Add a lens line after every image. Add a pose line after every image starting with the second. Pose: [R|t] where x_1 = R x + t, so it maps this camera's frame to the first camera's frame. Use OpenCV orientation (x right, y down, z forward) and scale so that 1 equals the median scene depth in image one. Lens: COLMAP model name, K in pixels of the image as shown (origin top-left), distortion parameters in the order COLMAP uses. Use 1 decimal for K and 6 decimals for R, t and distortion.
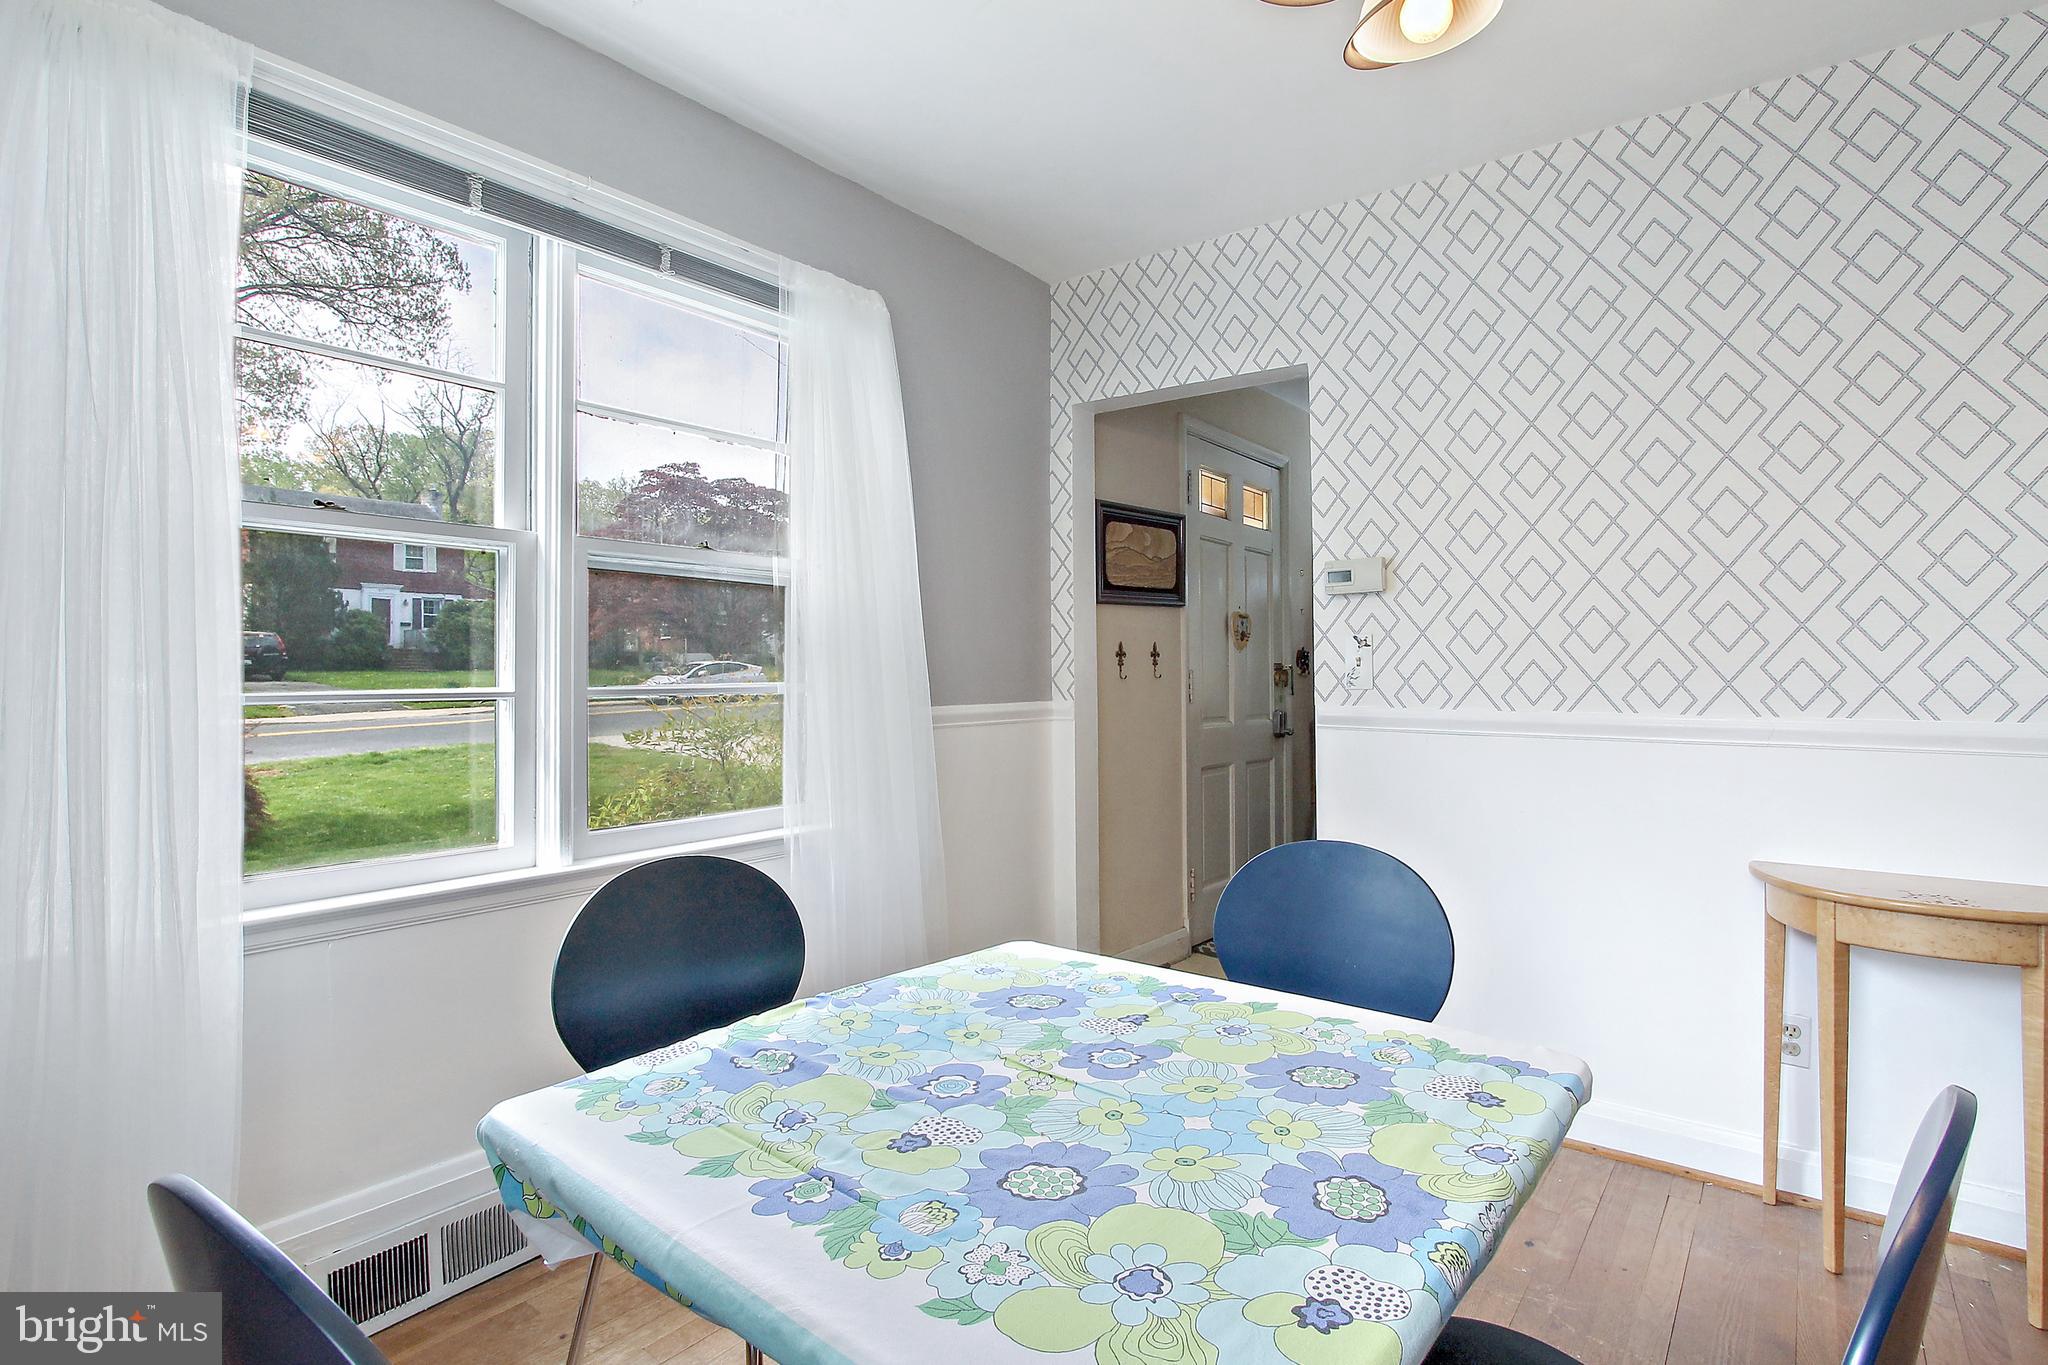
lens RADIAL K [[972.9, 0, 1024.0], [0, 972.9, 682.5], [0, 0, 1]] dist [-0.016242, 0.002420]
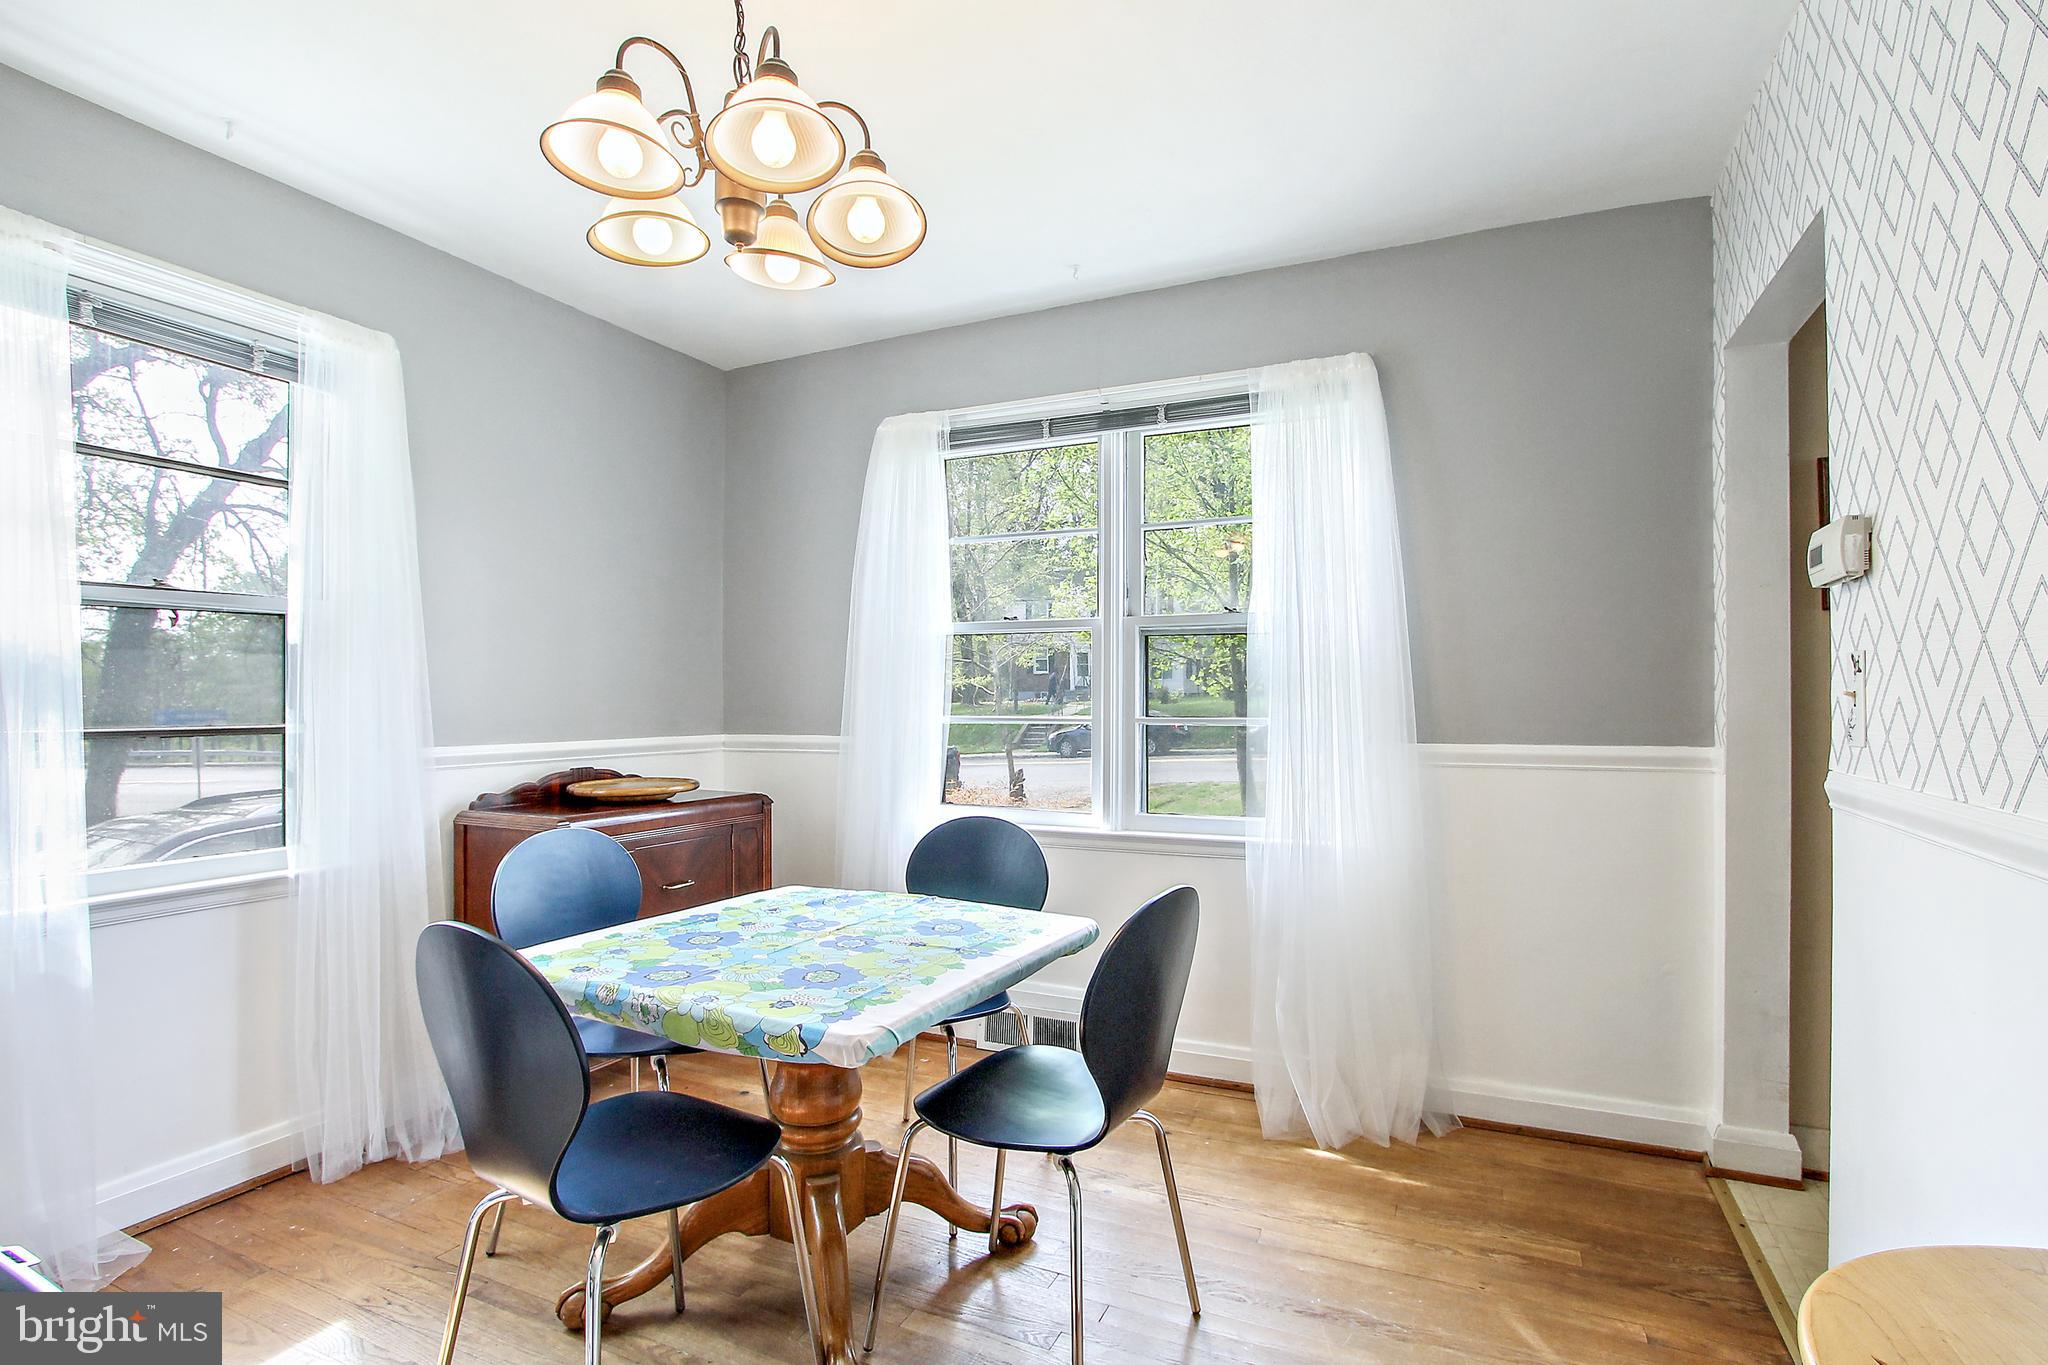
lens RADIAL K [[972.9, 0, 1024.0], [0, 972.9, 682.5], [0, 0, 1]] dist [-0.016242, 0.002420]
pose [[0.234915, -0.017439, -0.971859, 1.587978], [-0.015387, 0.999647, -0.021657, -0.019010], [0.971894, 0.020041, 0.234564, 0.803770]]
